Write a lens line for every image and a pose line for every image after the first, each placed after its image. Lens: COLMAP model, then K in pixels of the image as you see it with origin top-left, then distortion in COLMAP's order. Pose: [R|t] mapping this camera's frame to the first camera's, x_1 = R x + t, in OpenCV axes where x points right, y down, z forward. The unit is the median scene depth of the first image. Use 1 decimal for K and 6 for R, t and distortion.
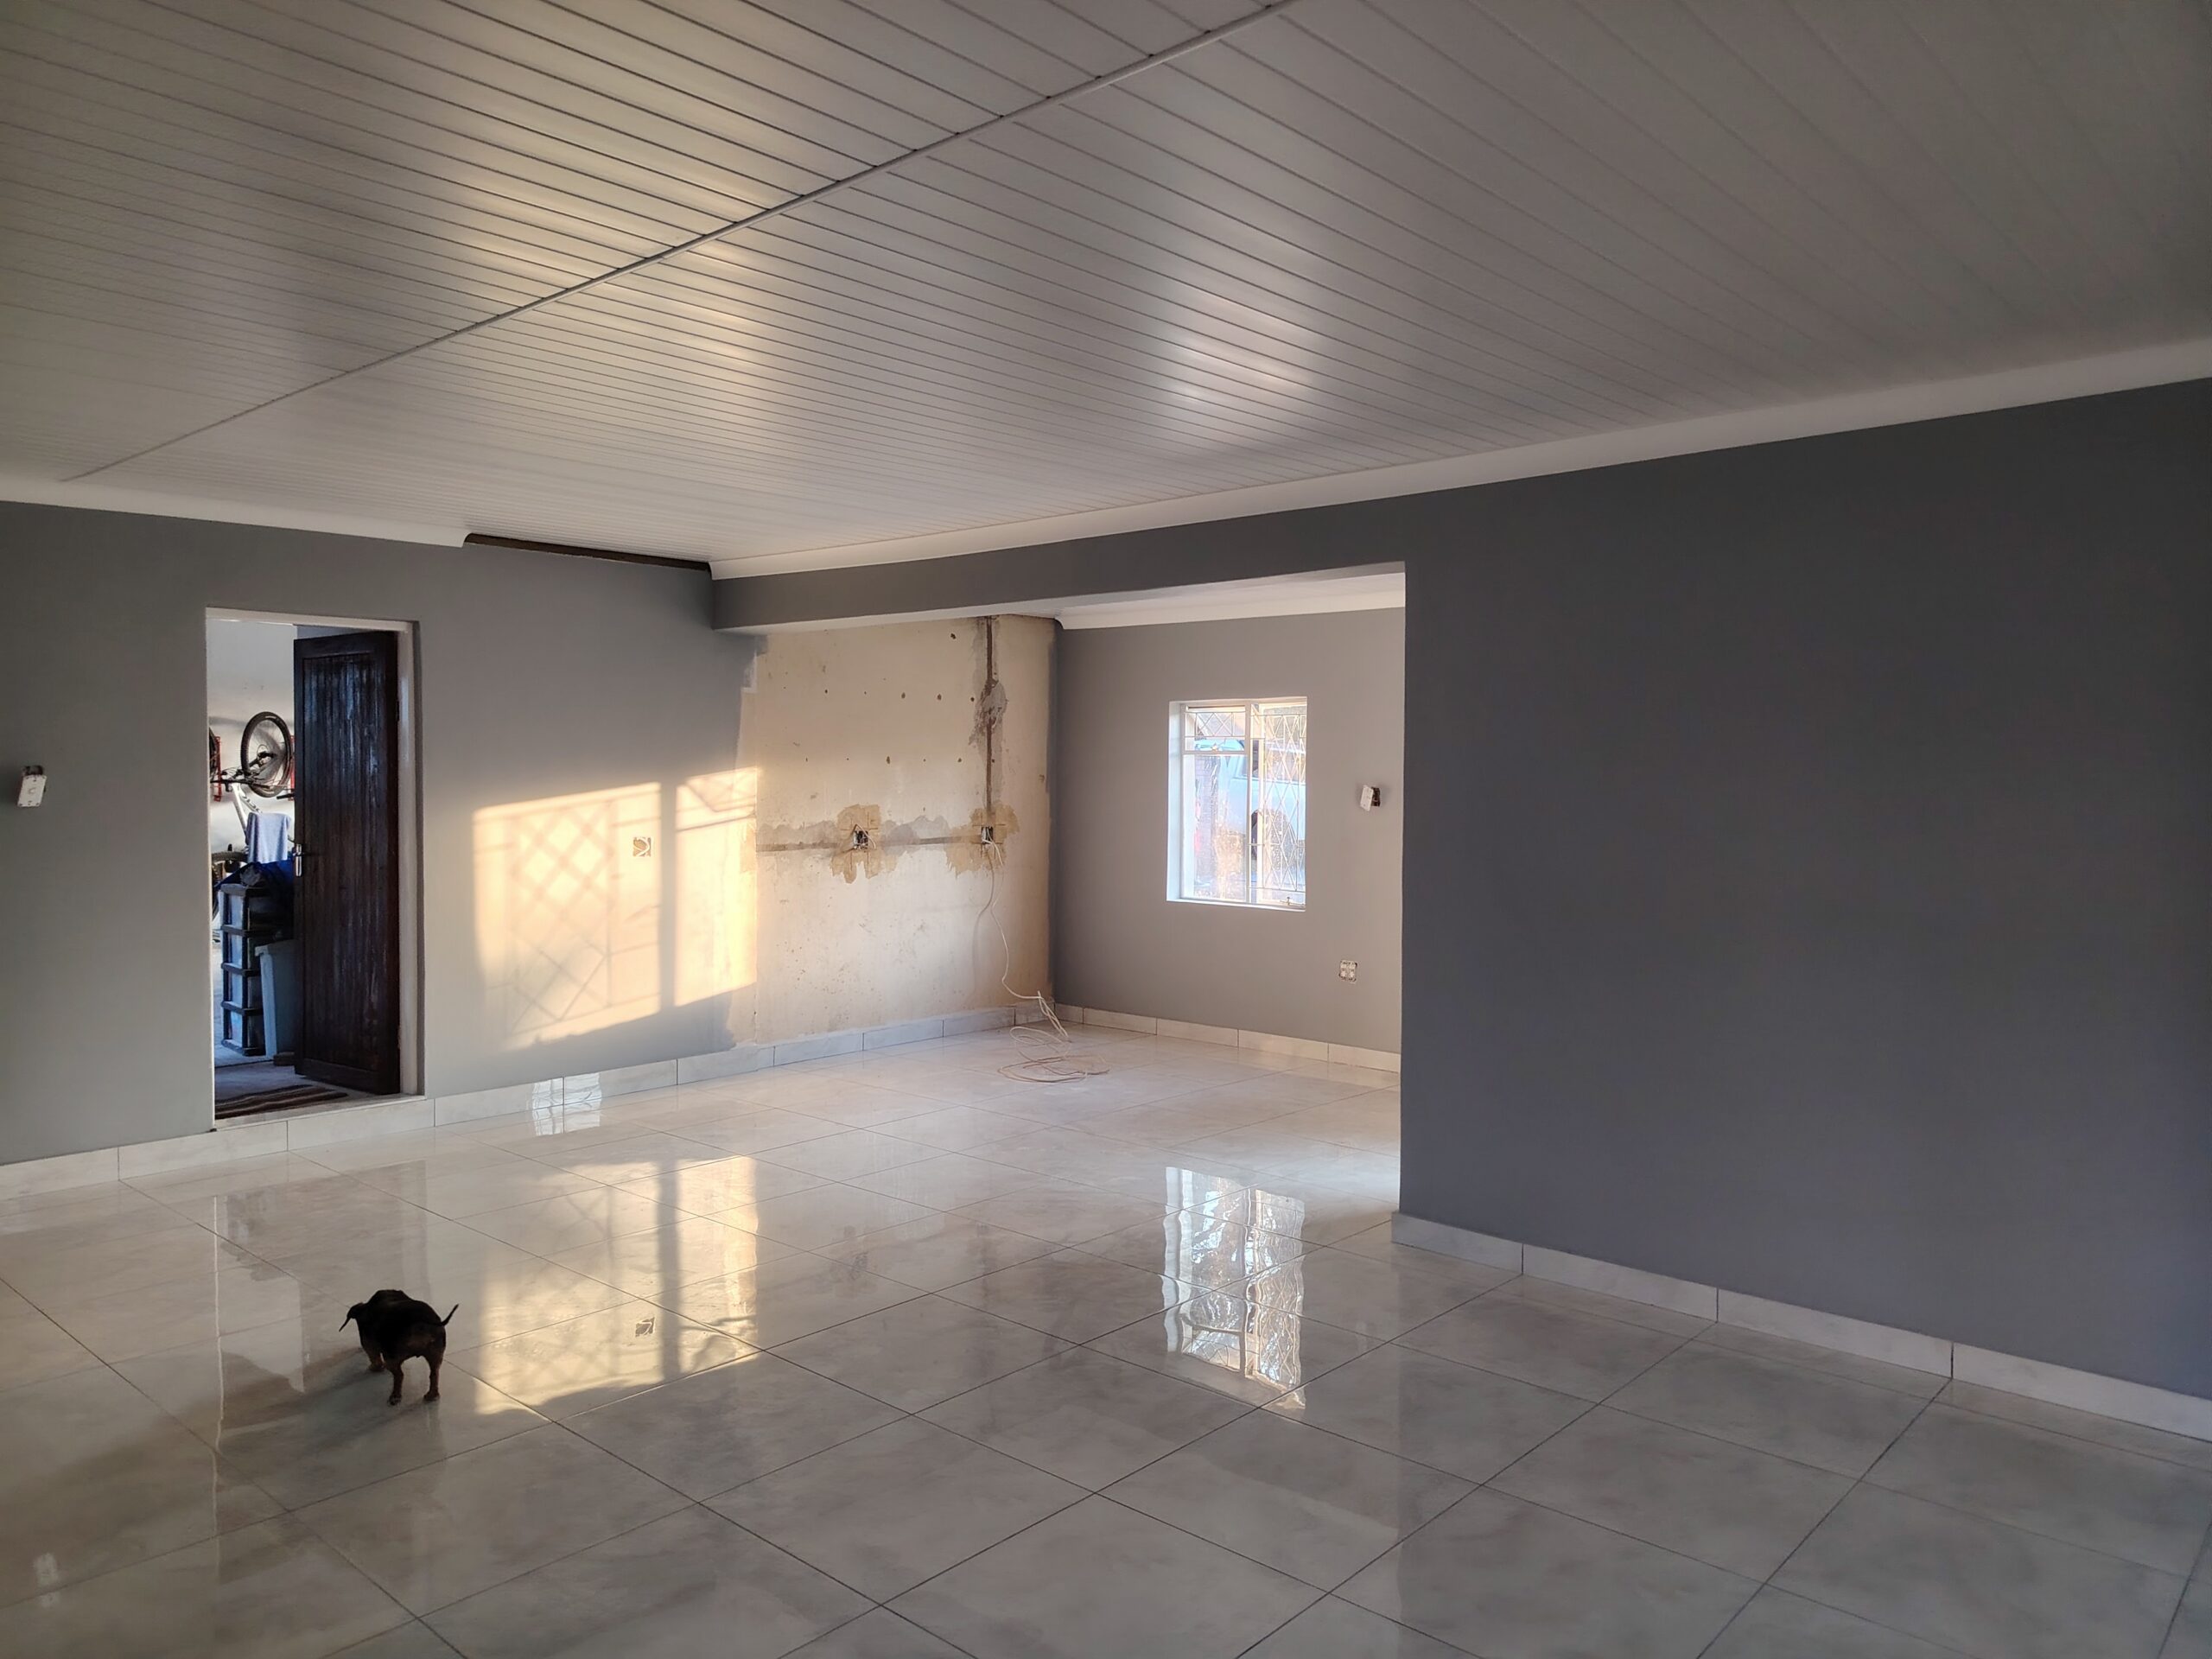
lens RADIAL K [[1522.0, 0, 1109.2], [0, 1522.0, 823.5], [0, 0, 1]] dist [0.054755, -0.056237]
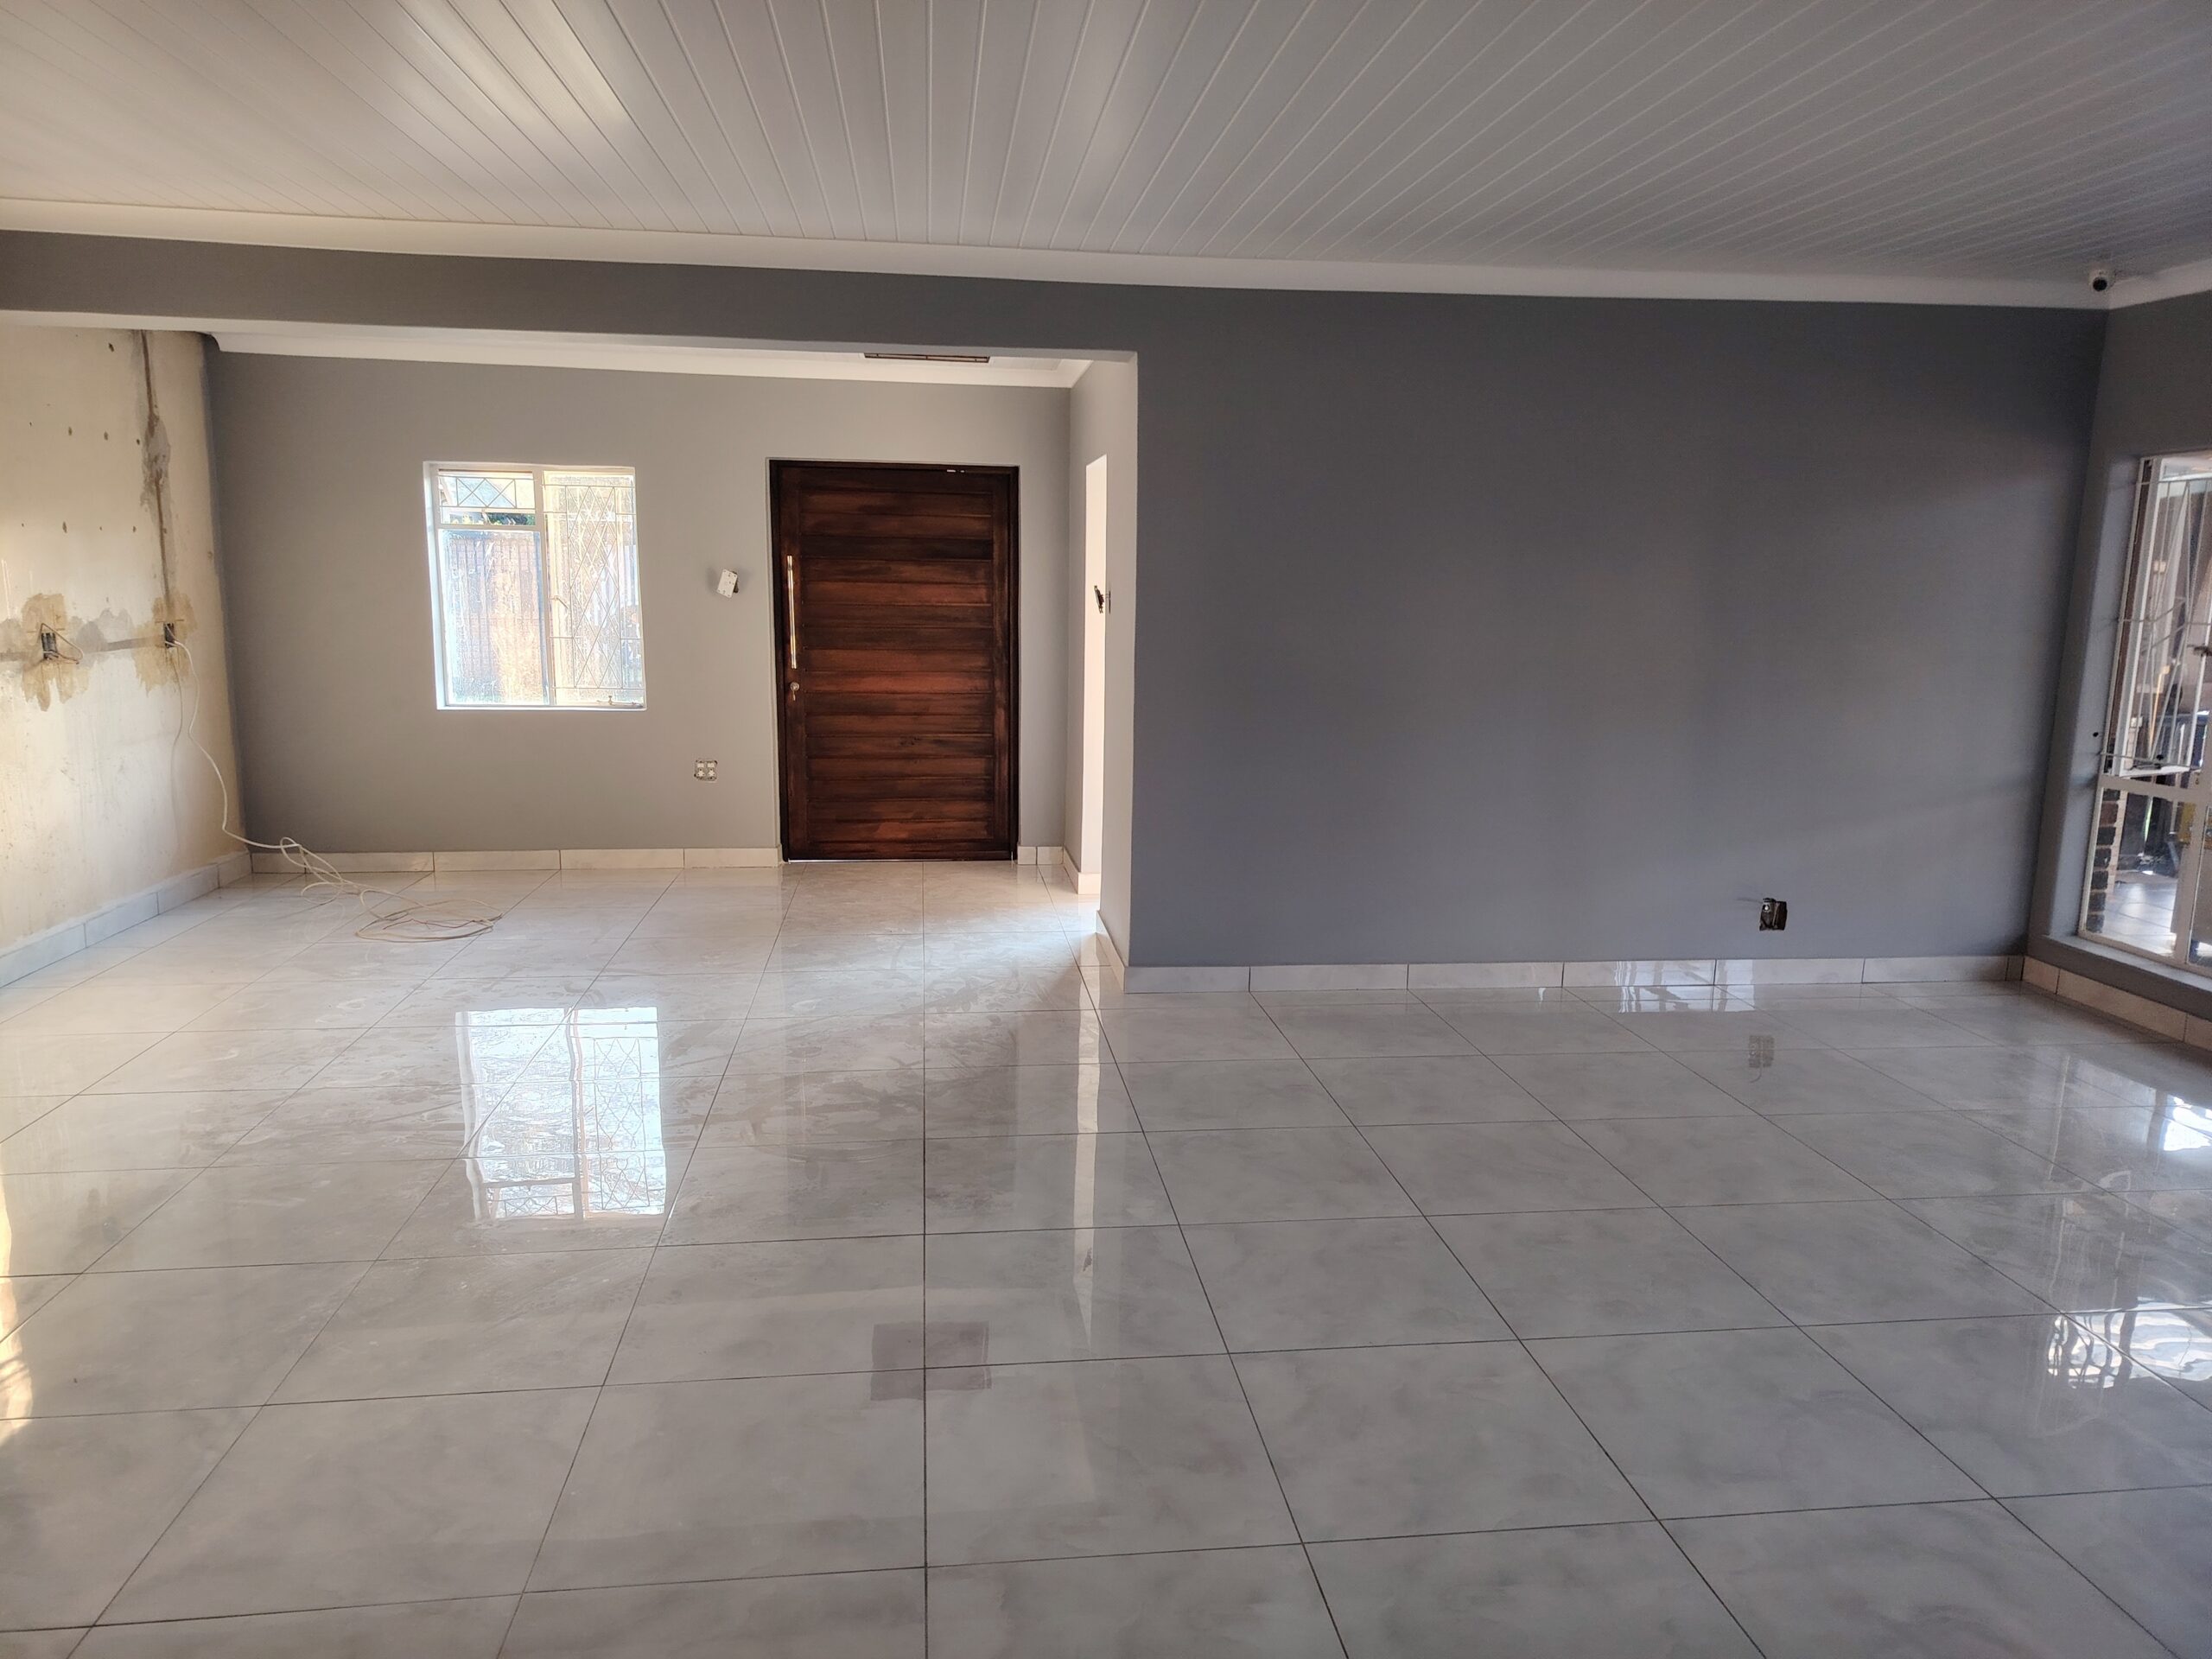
lens RADIAL K [[1522.0, 0, 1107.6], [0, 1522.0, 847.8], [0, 0, 1]] dist [0.054755, -0.056237]
pose [[0.661285, -0.130913, 0.738623, -0.367218], [0.016936, 0.987008, 0.159774, -0.002267], [-0.749943, -0.093147, 0.654911, 0.184708]]
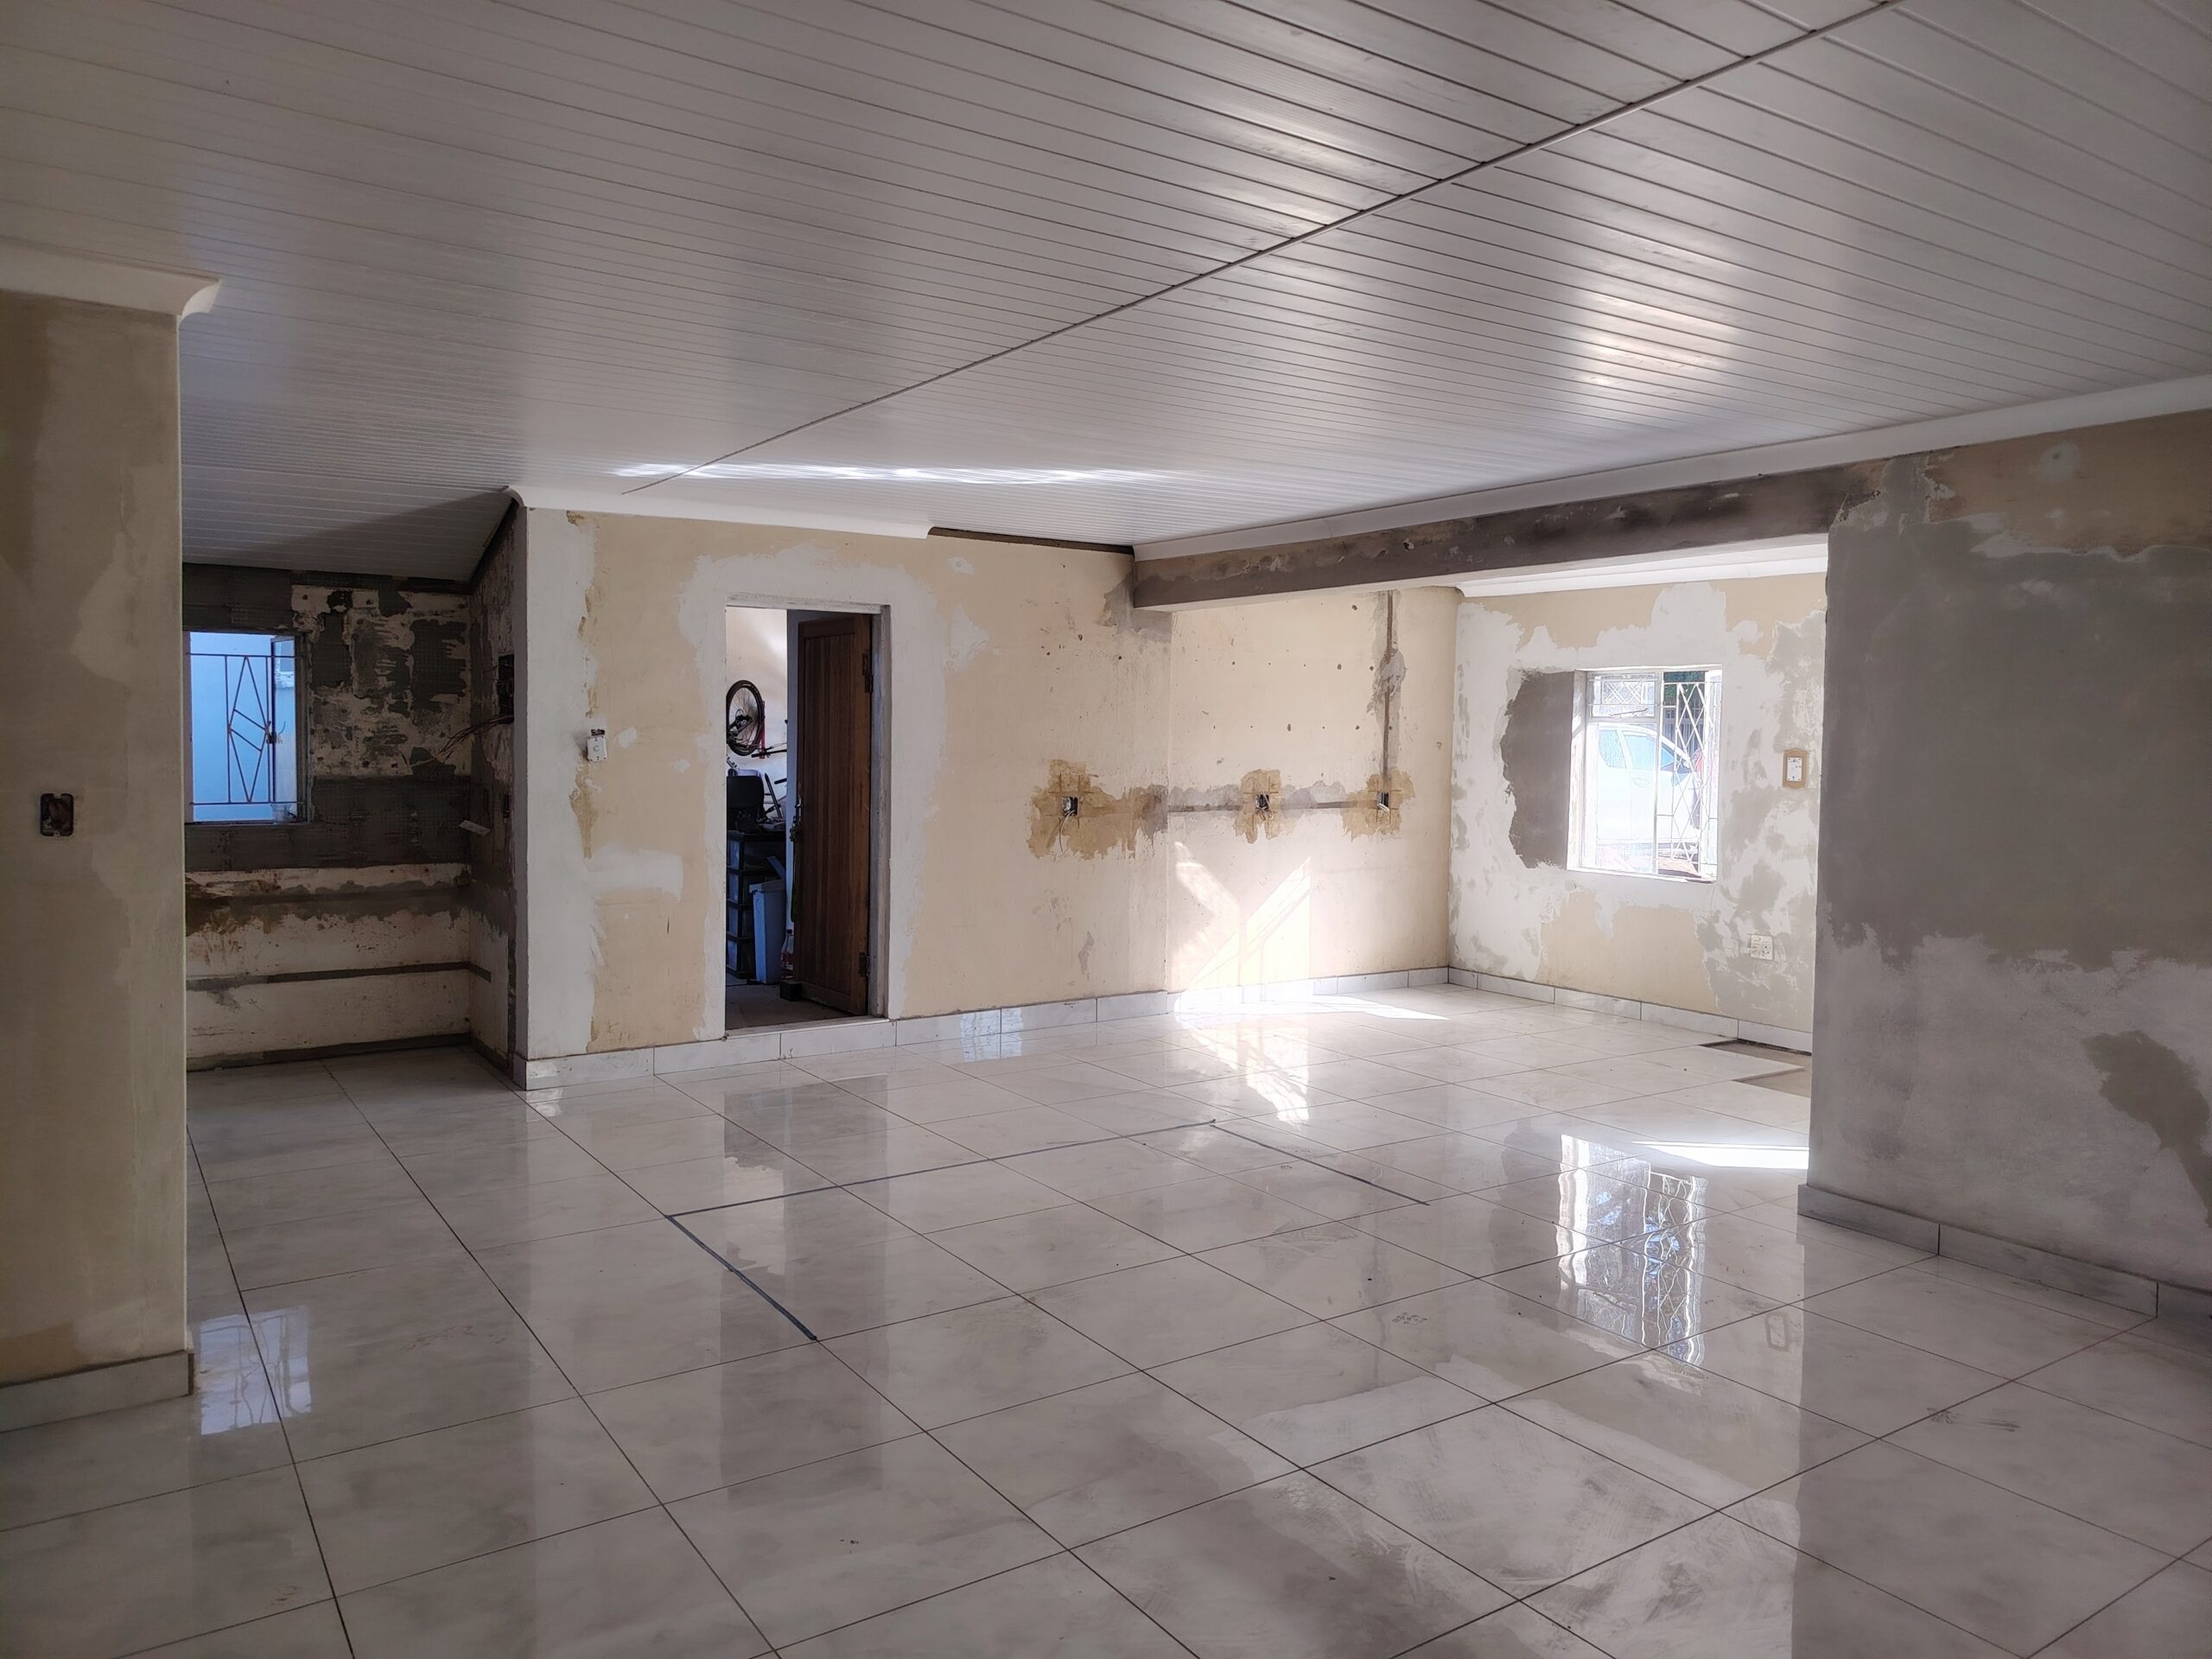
lens RADIAL K [[1522.0, 0, 1109.7], [0, 1522.0, 813.5], [0, 0, 1]] dist [0.054755, -0.056237]
pose [[0.968505, 0.020406, -0.248157, -0.003648], [-0.016000, 0.999677, 0.019761, -0.000996], [0.248480, -0.015168, 0.968518, -0.044407]]
